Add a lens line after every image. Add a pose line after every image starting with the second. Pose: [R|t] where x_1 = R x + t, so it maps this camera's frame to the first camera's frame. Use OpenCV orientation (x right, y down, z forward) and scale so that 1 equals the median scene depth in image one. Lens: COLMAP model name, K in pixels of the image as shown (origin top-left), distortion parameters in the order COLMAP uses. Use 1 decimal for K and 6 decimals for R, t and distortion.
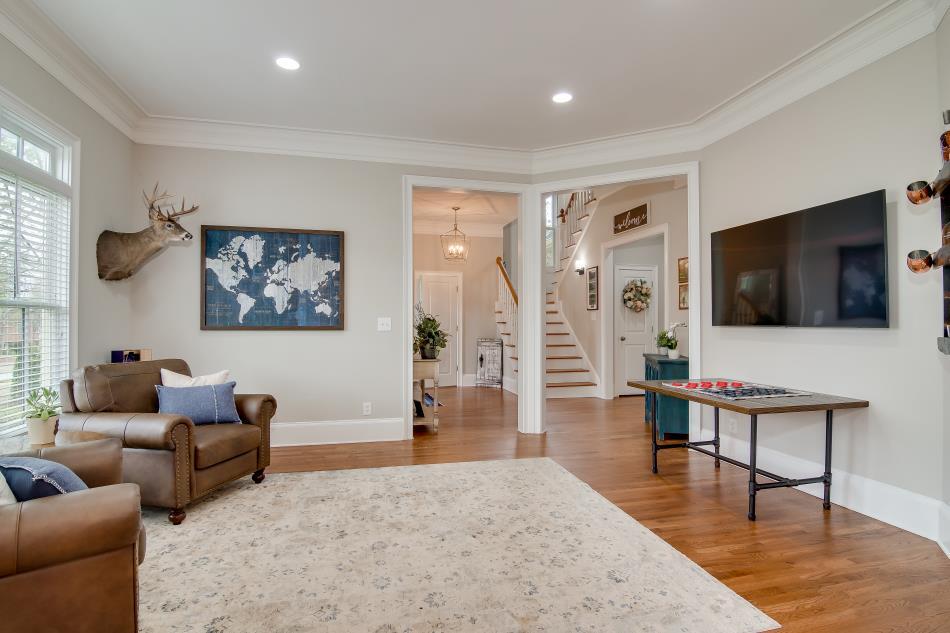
lens RADIAL K [[478.6, 0, 472.5], [0, 478.6, 316.1], [0, 0, 1]] dist [-0.022422, -0.002989]
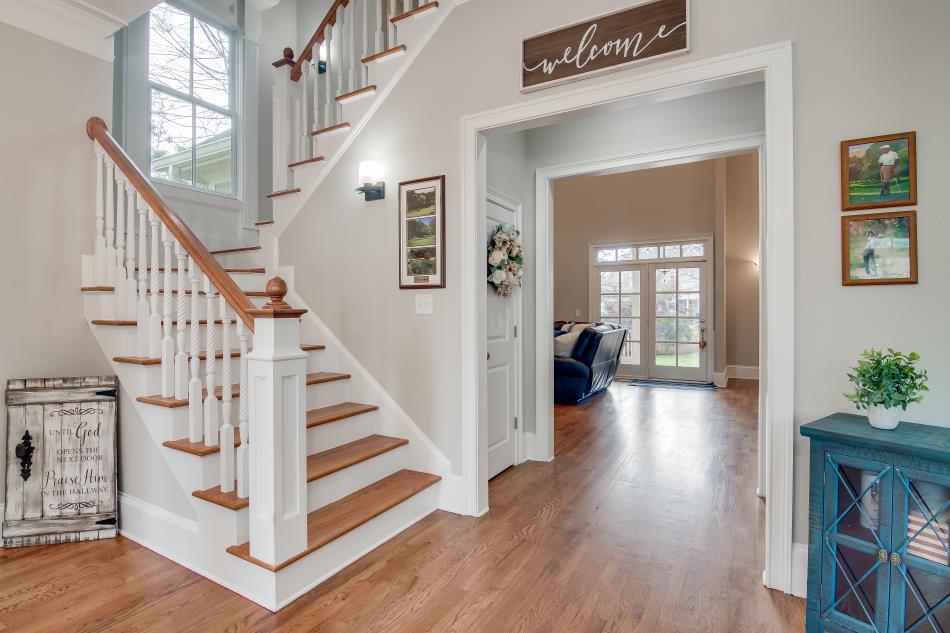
lens RADIAL K [[461.4, 0, 476.5], [0, 461.4, 312.5], [0, 0, 1]] dist [-0.019597, -0.001312]
pose [[0.675163, -0.004960, 0.737652, 0.002200], [-0.004400, 0.999933, 0.010751, 0.002840], [-0.737655, -0.010504, 0.675096, 0.702568]]
